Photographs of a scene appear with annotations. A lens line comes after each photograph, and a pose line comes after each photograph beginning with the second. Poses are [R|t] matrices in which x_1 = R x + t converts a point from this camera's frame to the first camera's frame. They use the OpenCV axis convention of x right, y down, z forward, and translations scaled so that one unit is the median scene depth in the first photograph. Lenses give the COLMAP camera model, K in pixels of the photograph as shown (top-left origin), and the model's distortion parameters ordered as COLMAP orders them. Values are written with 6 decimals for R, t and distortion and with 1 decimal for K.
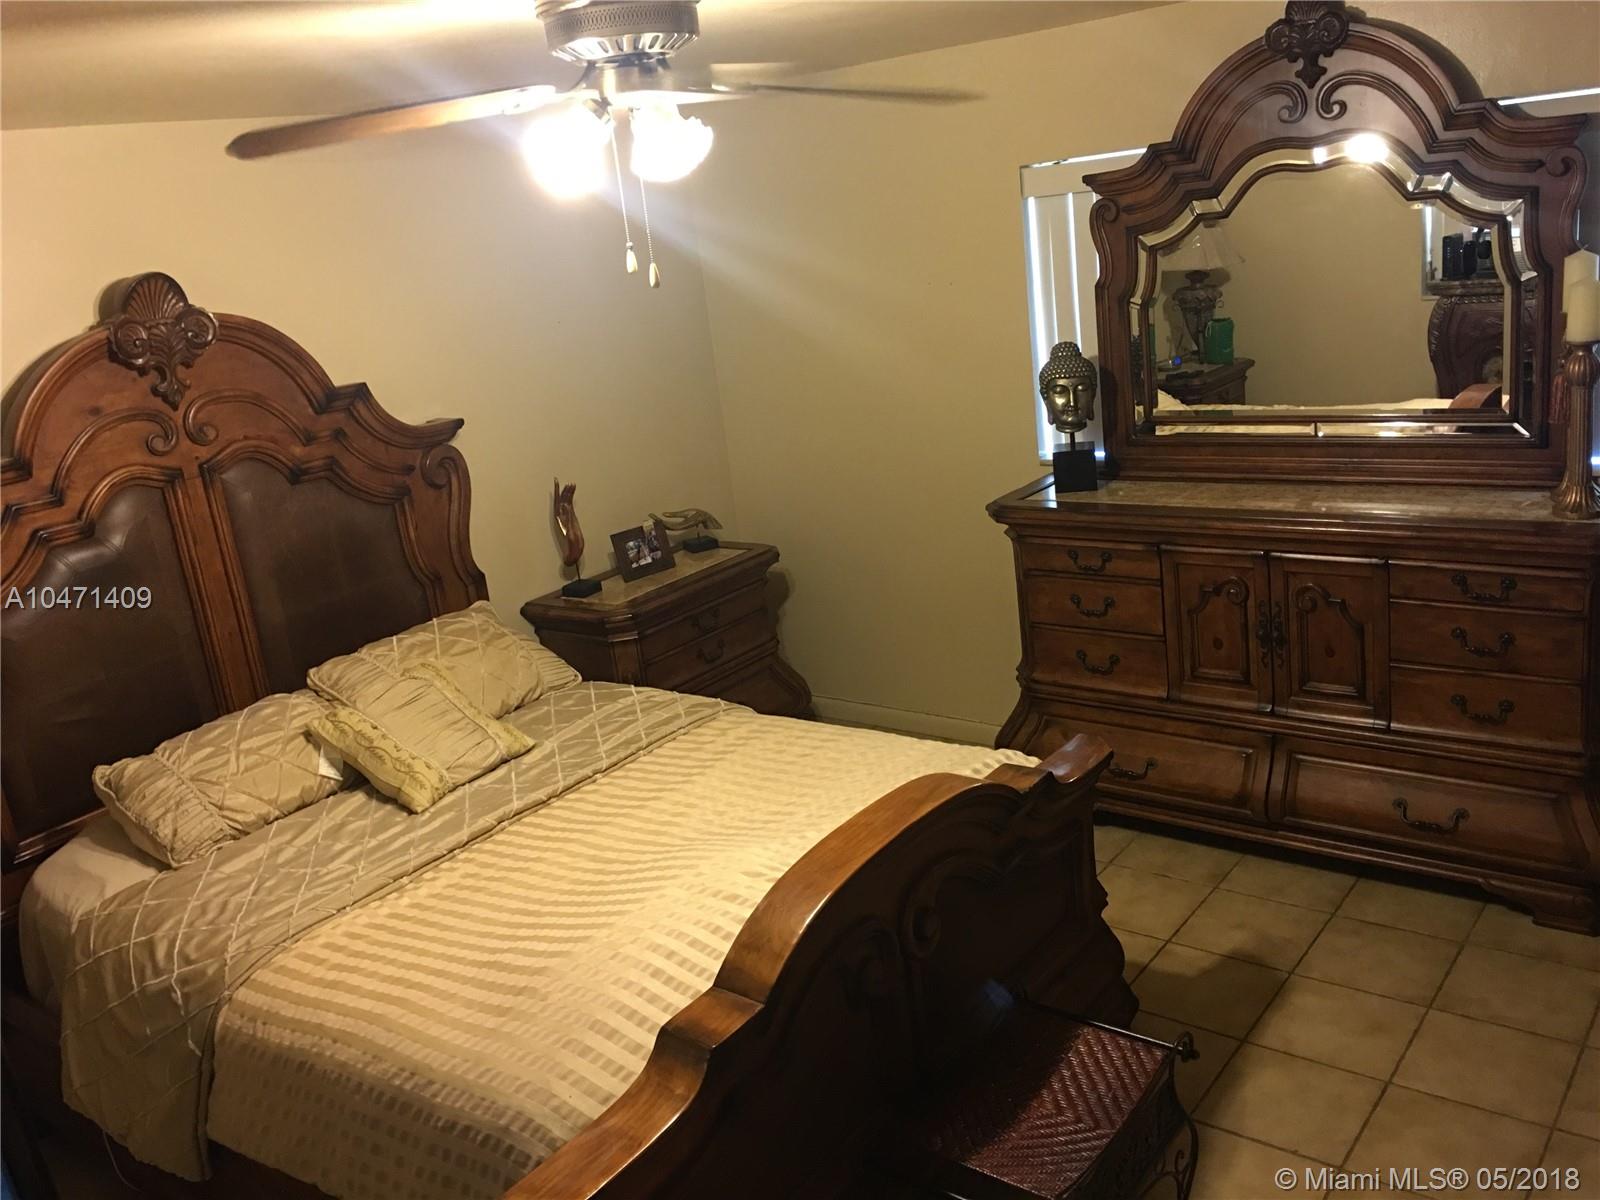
lens RADIAL K [[1366.5, 0, 792.2], [0, 1366.5, 591.0], [0, 0, 1]] dist [0.072842, -0.111704]
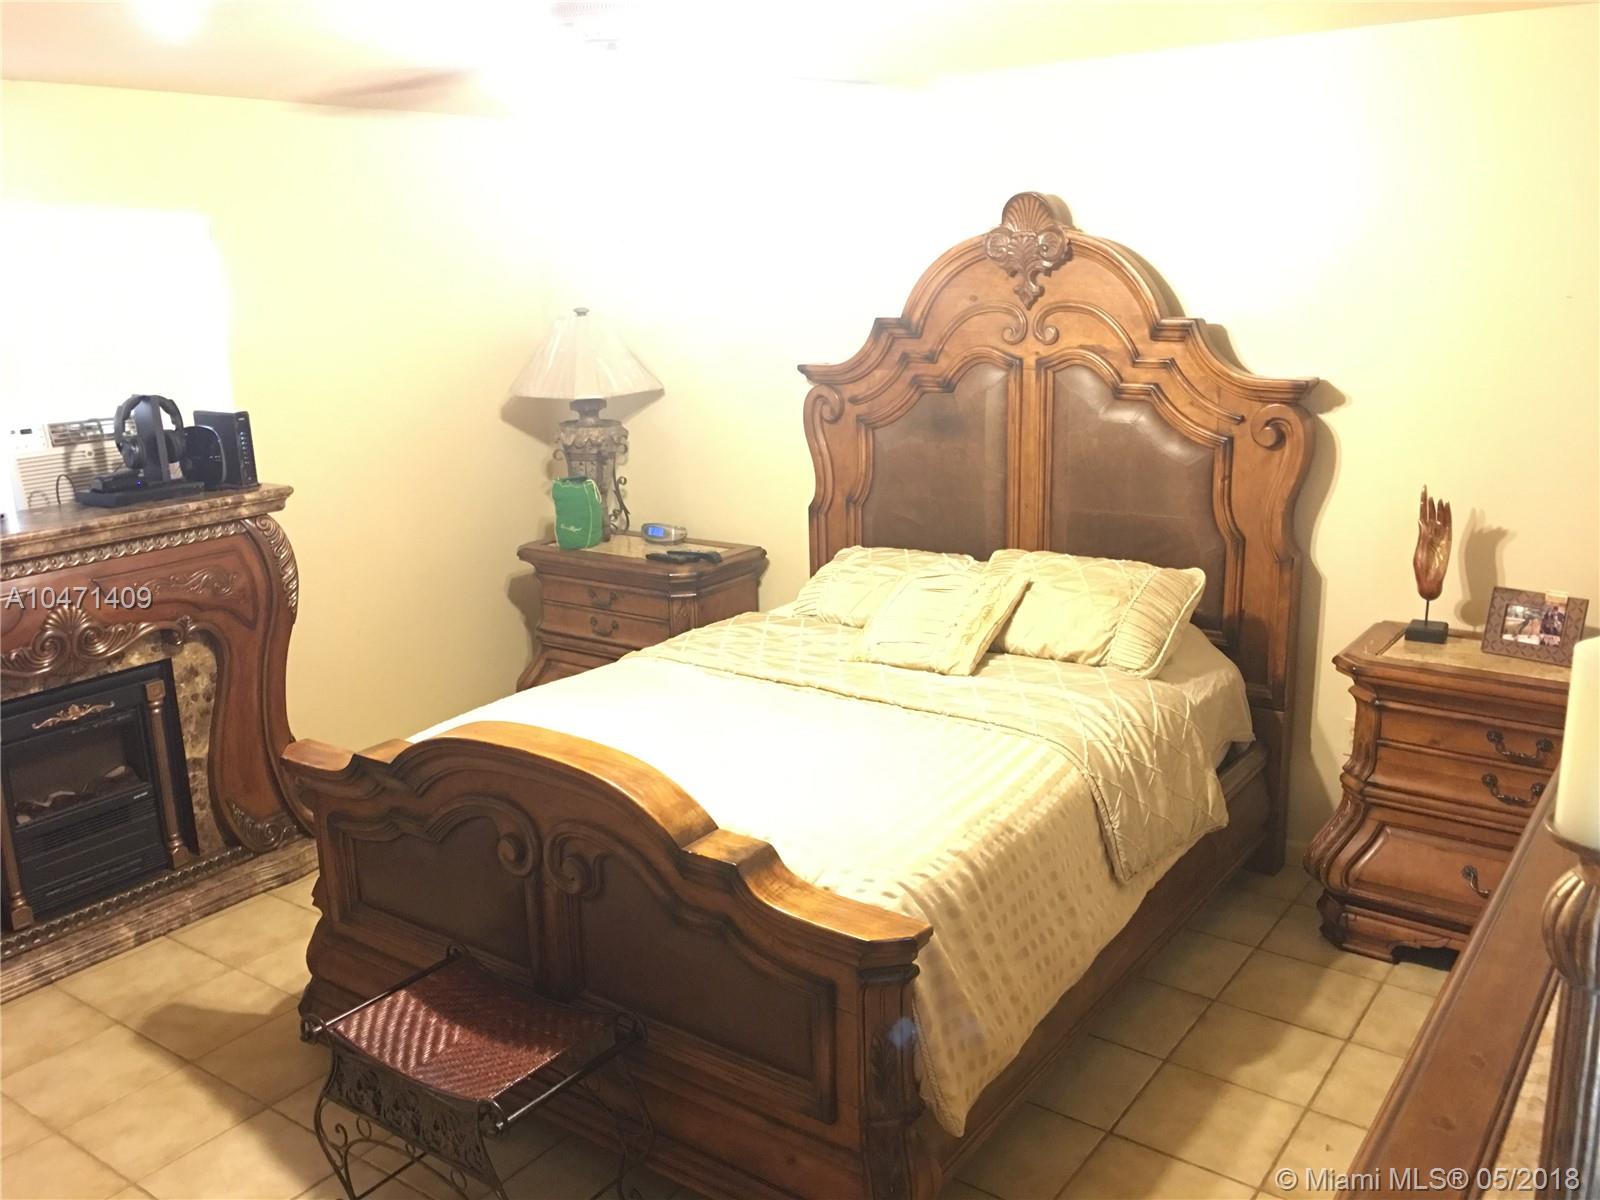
lens RADIAL K [[1366.5, 0, 792.2], [0, 1366.5, 591.0], [0, 0, 1]] dist [0.072842, -0.111704]
pose [[0.047251, 0.354623, -0.933815, 0.672534], [-0.259623, 0.907090, 0.331337, -0.228776], [0.964553, 0.226784, 0.134929, 0.639536]]
